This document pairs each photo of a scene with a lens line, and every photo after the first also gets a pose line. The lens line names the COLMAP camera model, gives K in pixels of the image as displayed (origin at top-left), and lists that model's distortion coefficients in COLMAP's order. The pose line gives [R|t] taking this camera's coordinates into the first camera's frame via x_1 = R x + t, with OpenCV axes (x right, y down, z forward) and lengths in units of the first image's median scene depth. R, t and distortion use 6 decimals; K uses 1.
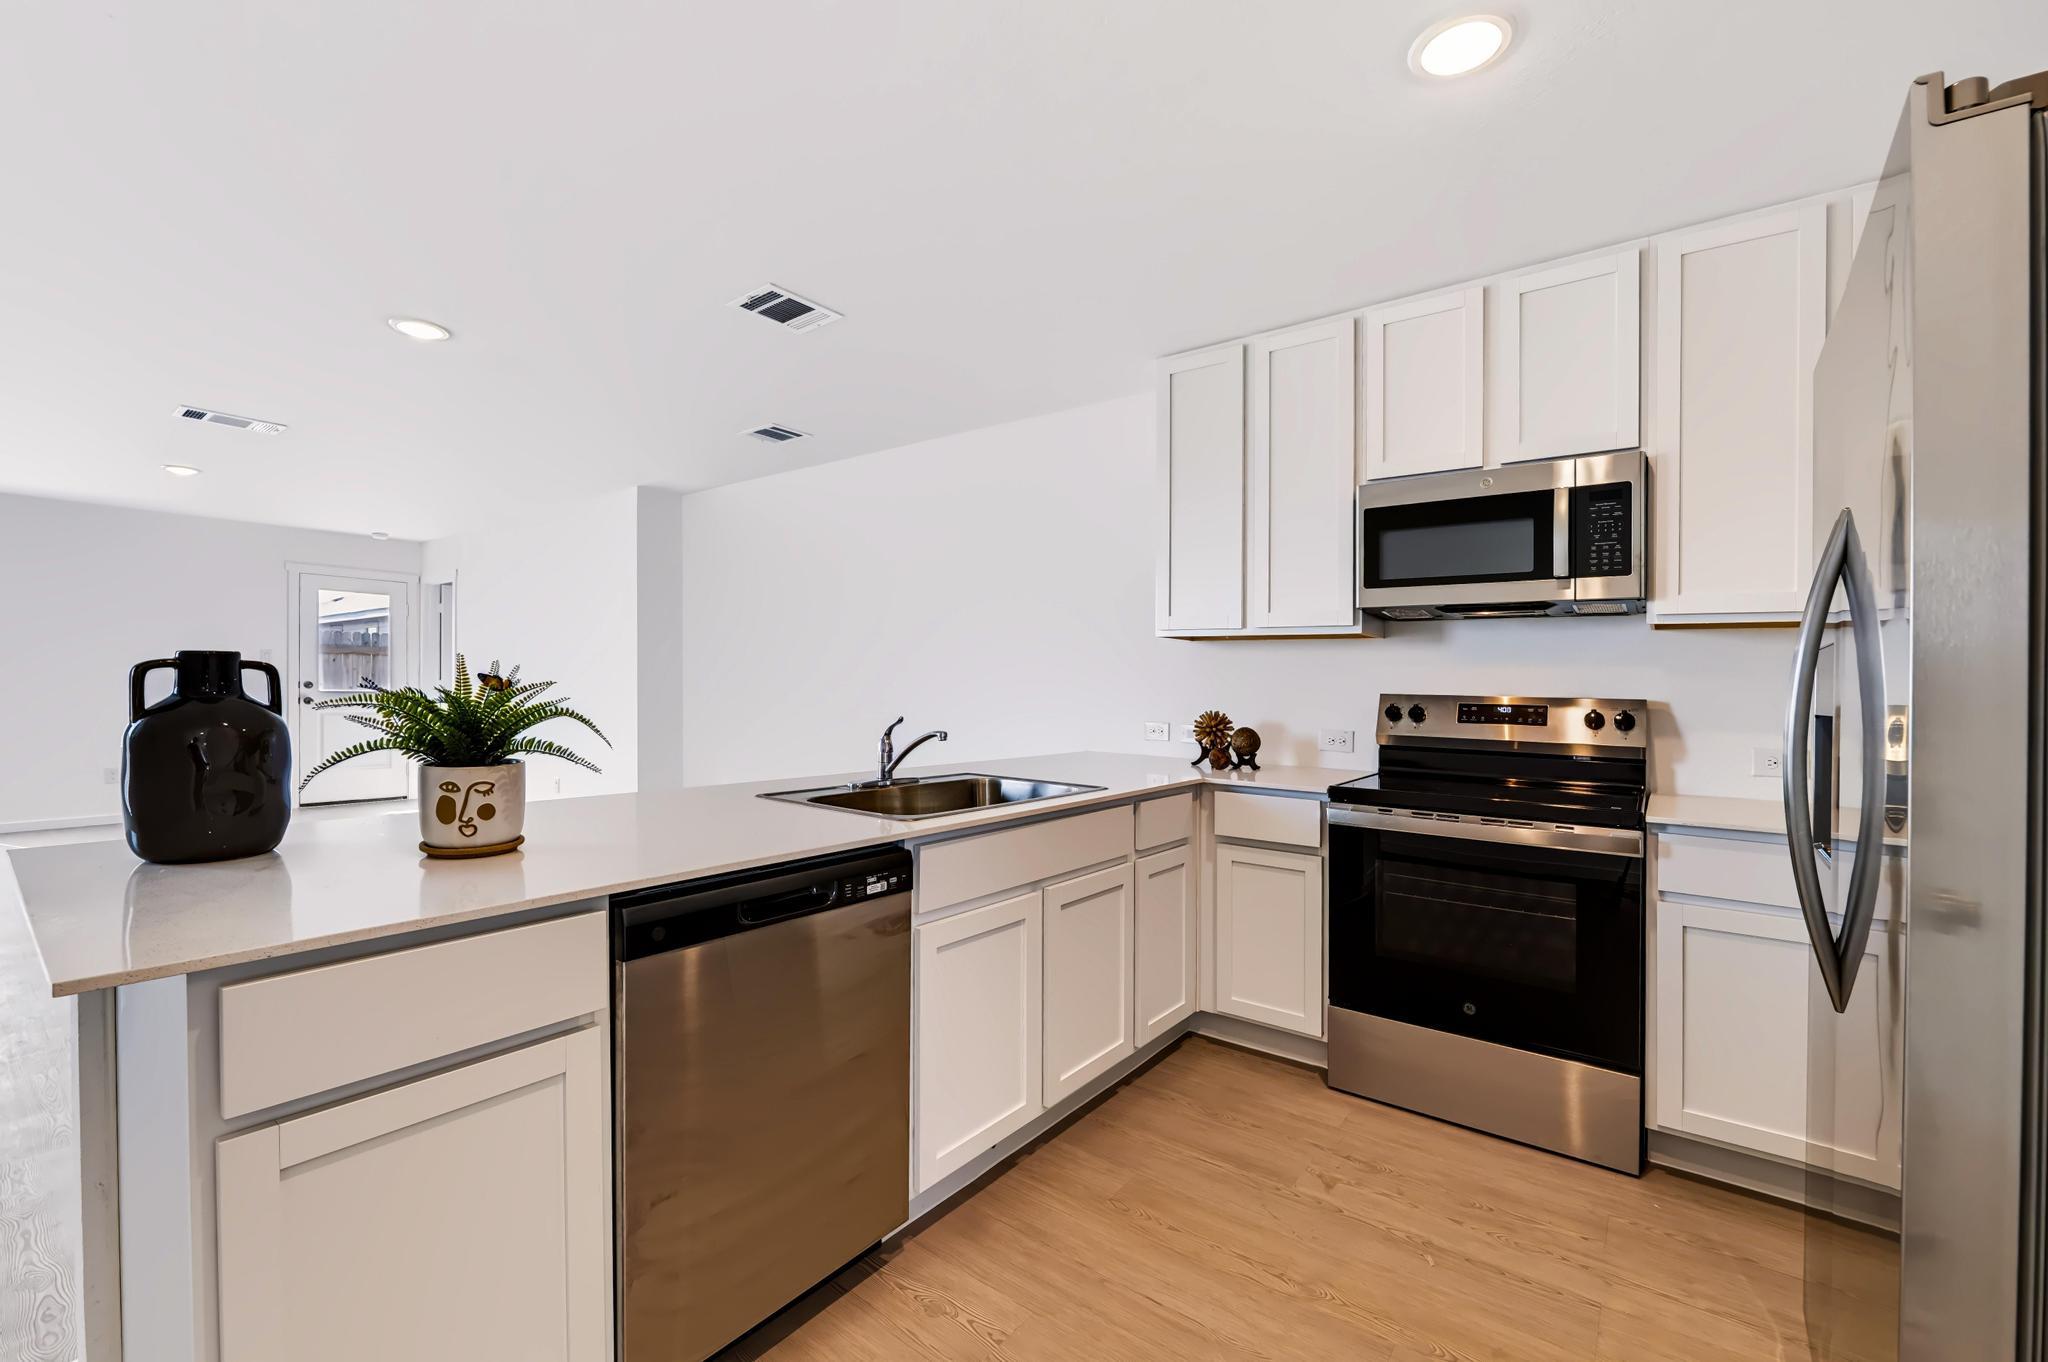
lens RADIAL K [[868.6, 0, 1014.6], [0, 868.6, 691.0], [0, 0, 1]] dist [-0.004549, 0.000038]
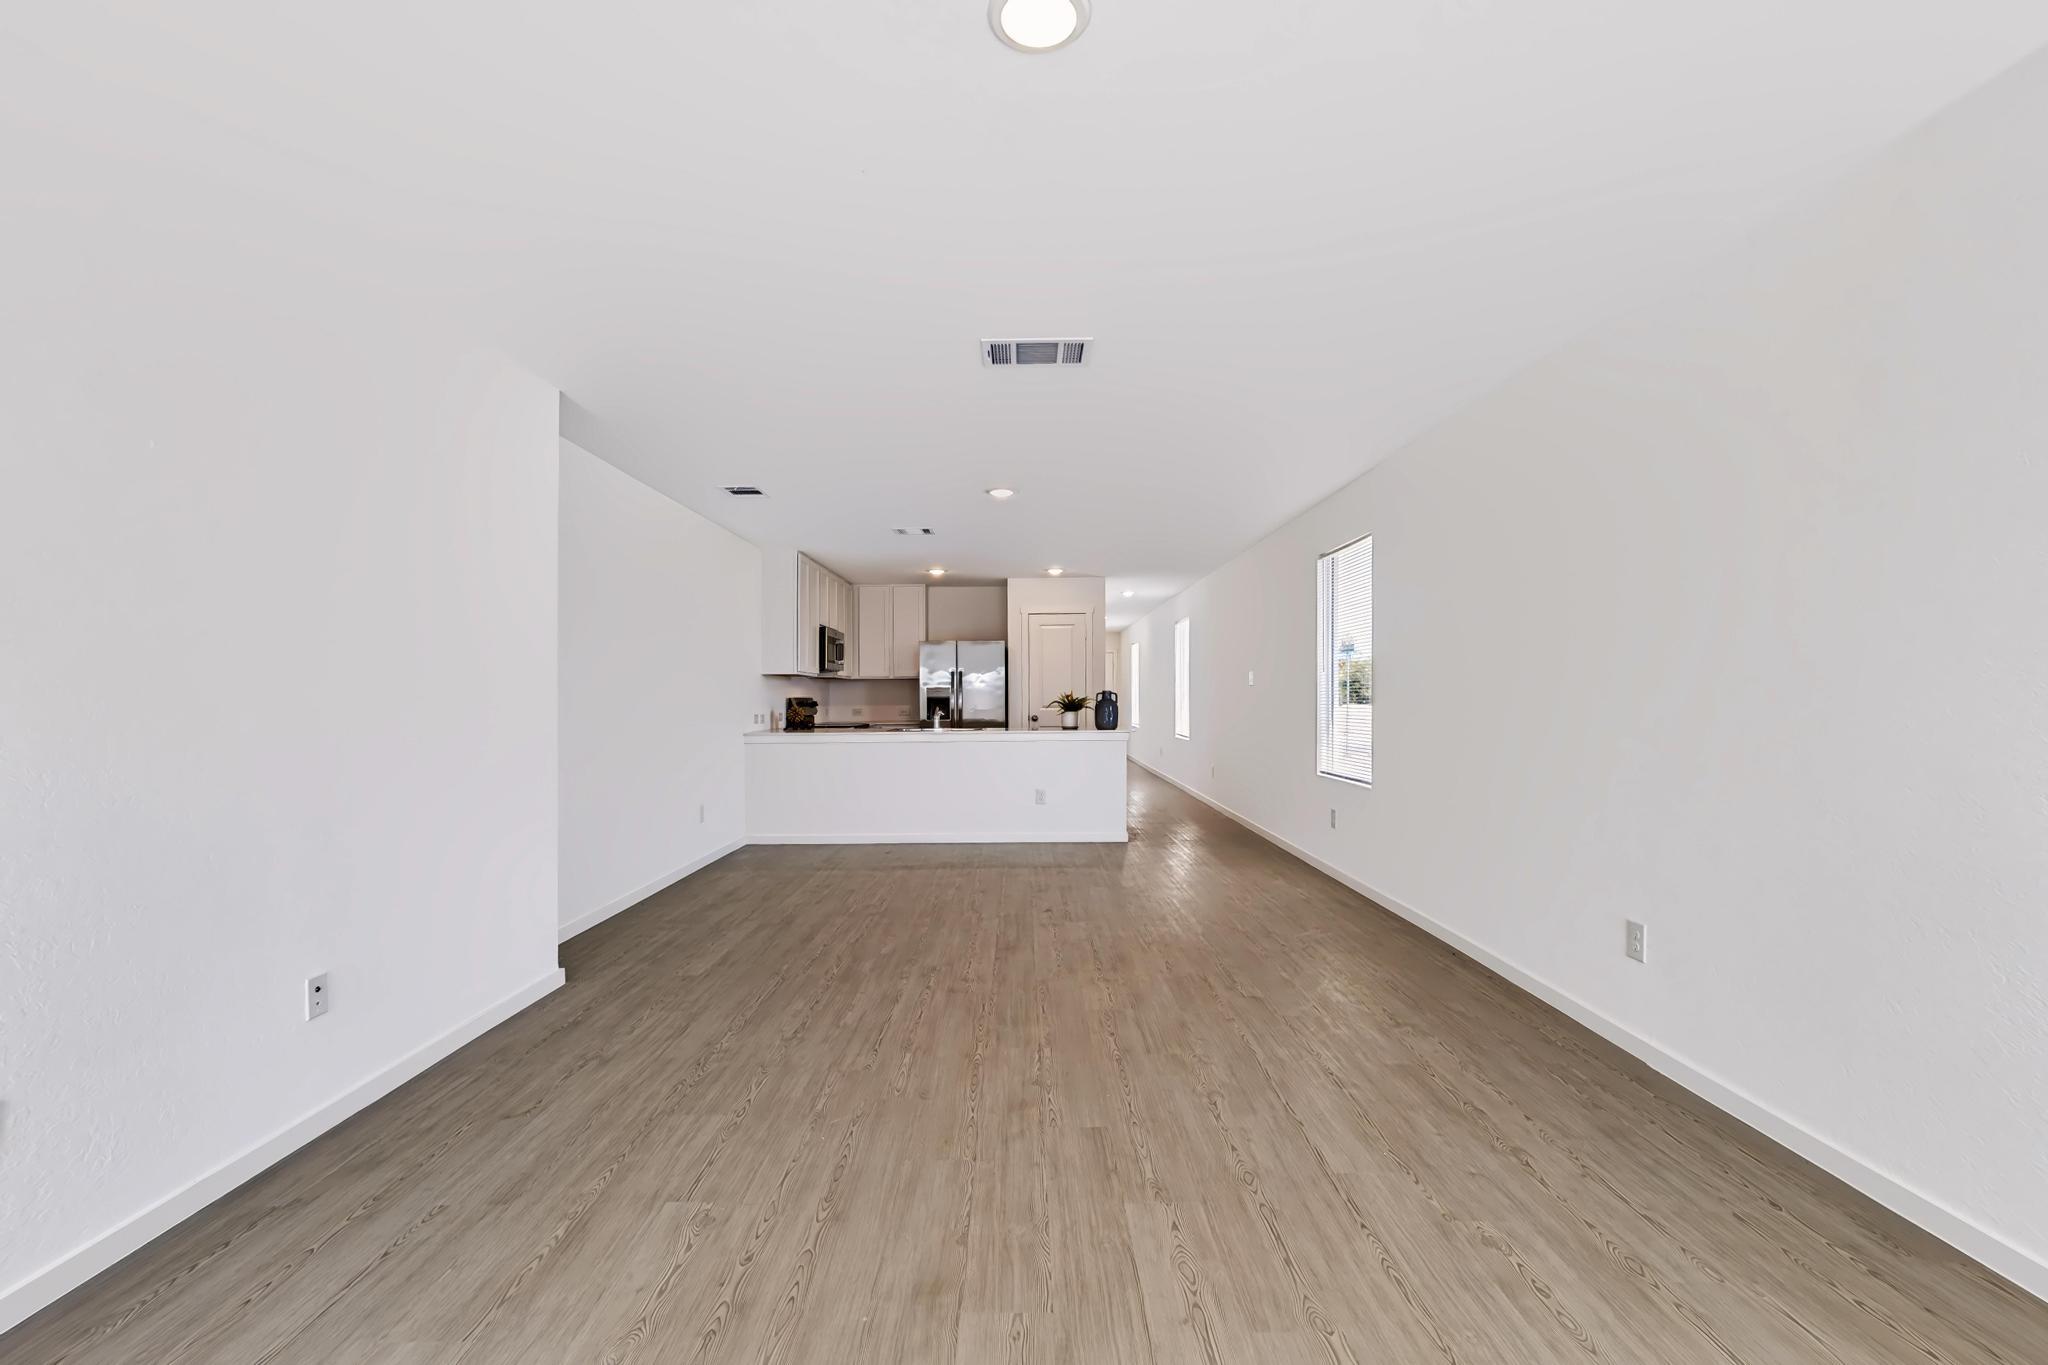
lens RADIAL K [[792.9, 0, 1050.7], [0, 792.9, 665.9], [0, 0, 1]] dist [0.000222, 0.000049]
pose [[-0.637172, 0.016736, 0.770540, -2.462239], [0.002062, 0.999798, -0.020010, -0.055424], [-0.770719, -0.011161, -0.637077, 2.398955]]
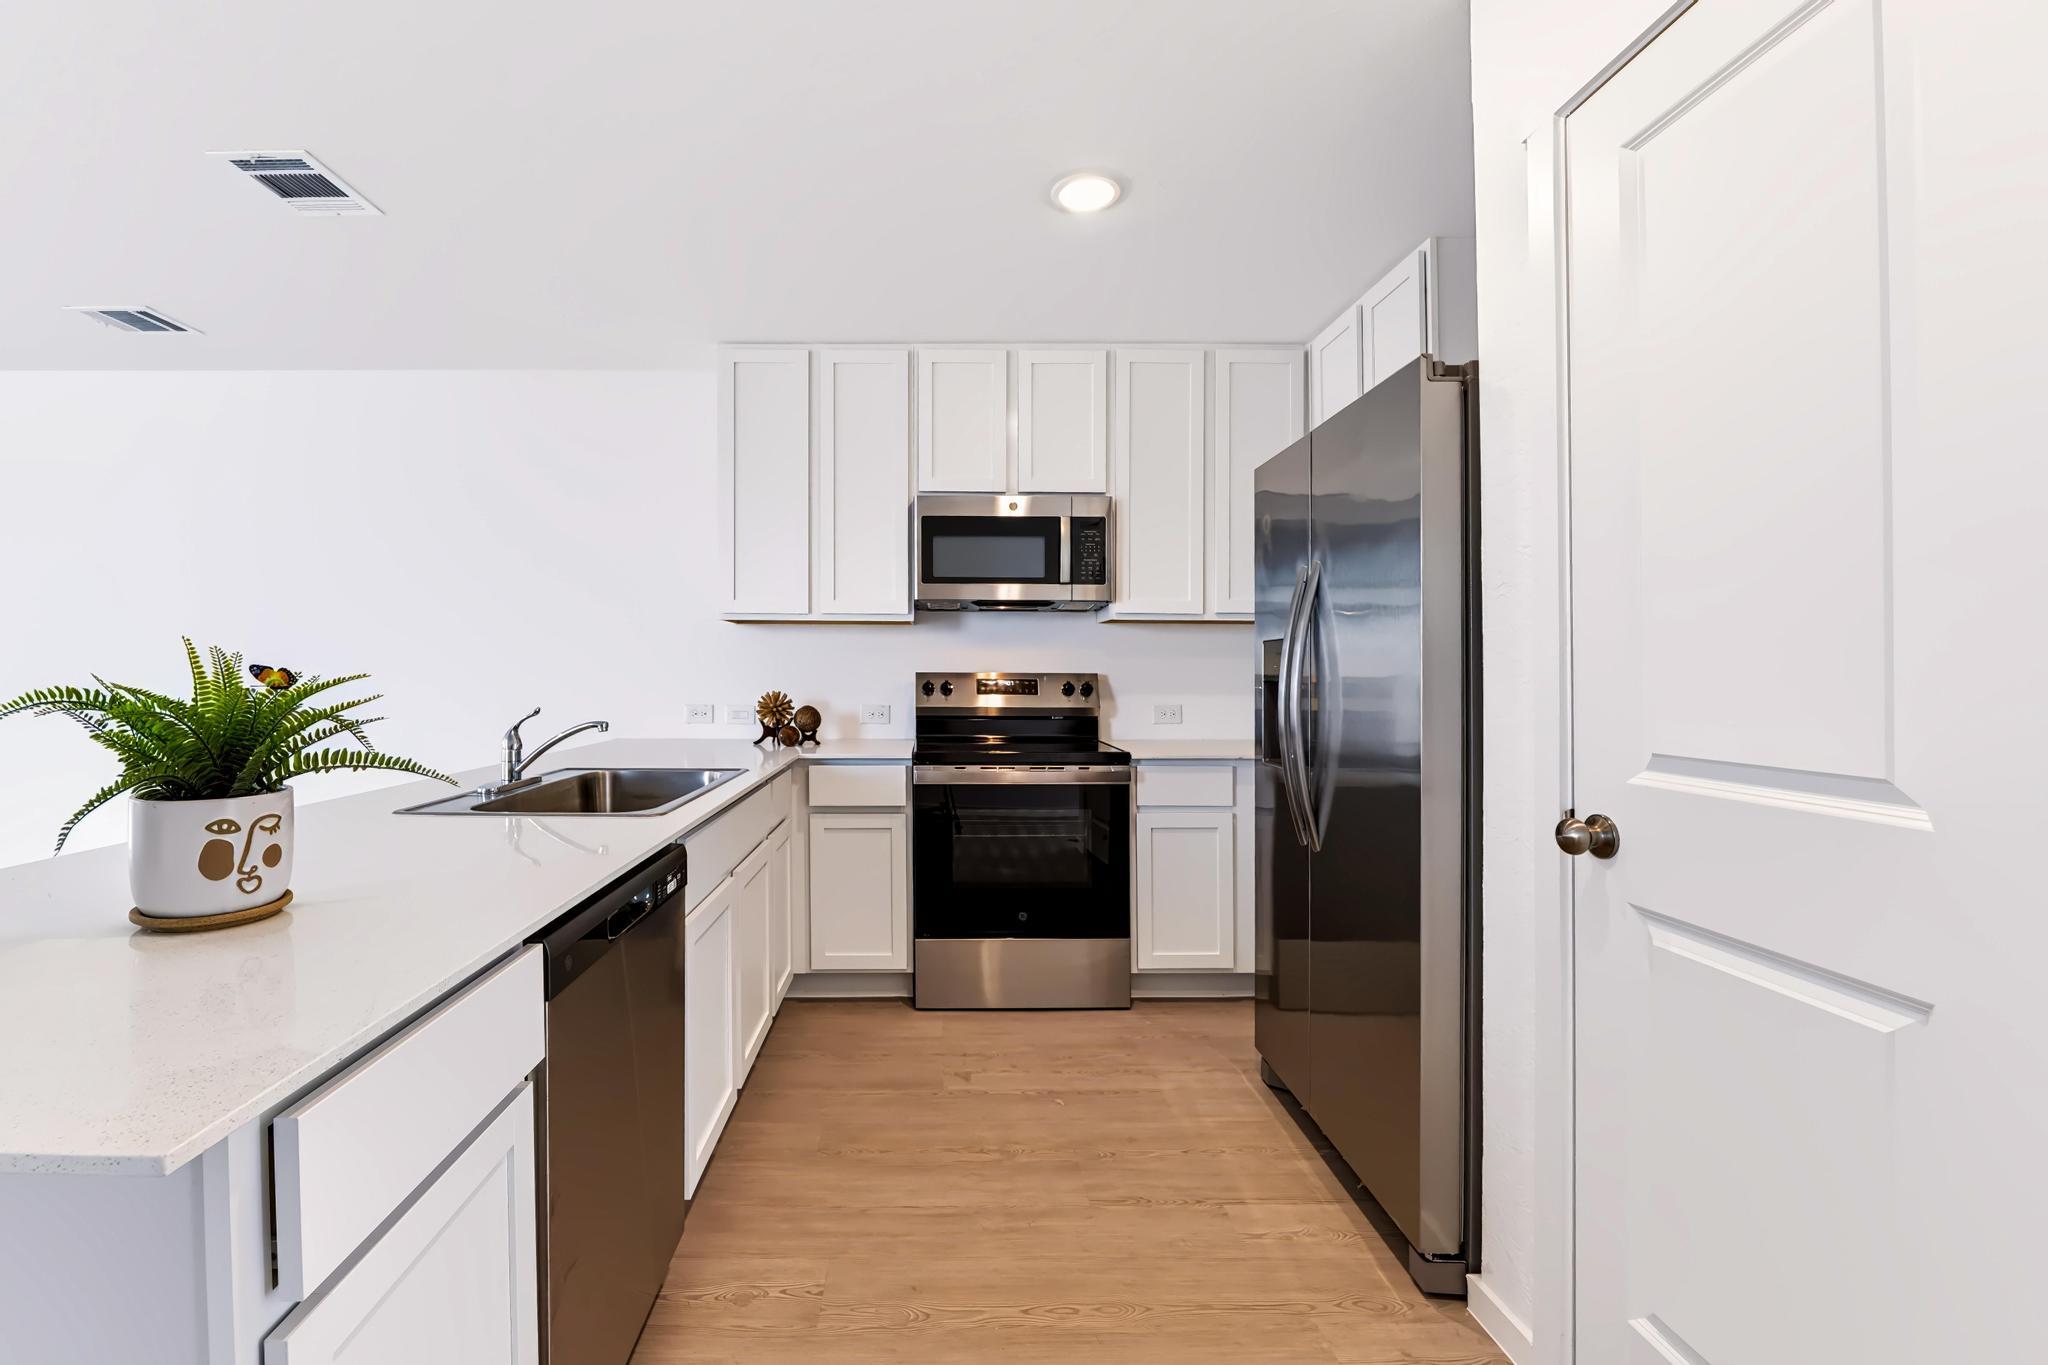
lens RADIAL K [[875.2, 0, 970.9], [0, 875.2, 675.1], [0, 0, 1]] dist [-0.003079, -0.000105]
pose [[0.780086, -0.019438, 0.625370, -0.327240], [0.016593, 0.999808, 0.010379, -0.005217], [-0.625452, 0.002280, 0.780259, 0.034129]]
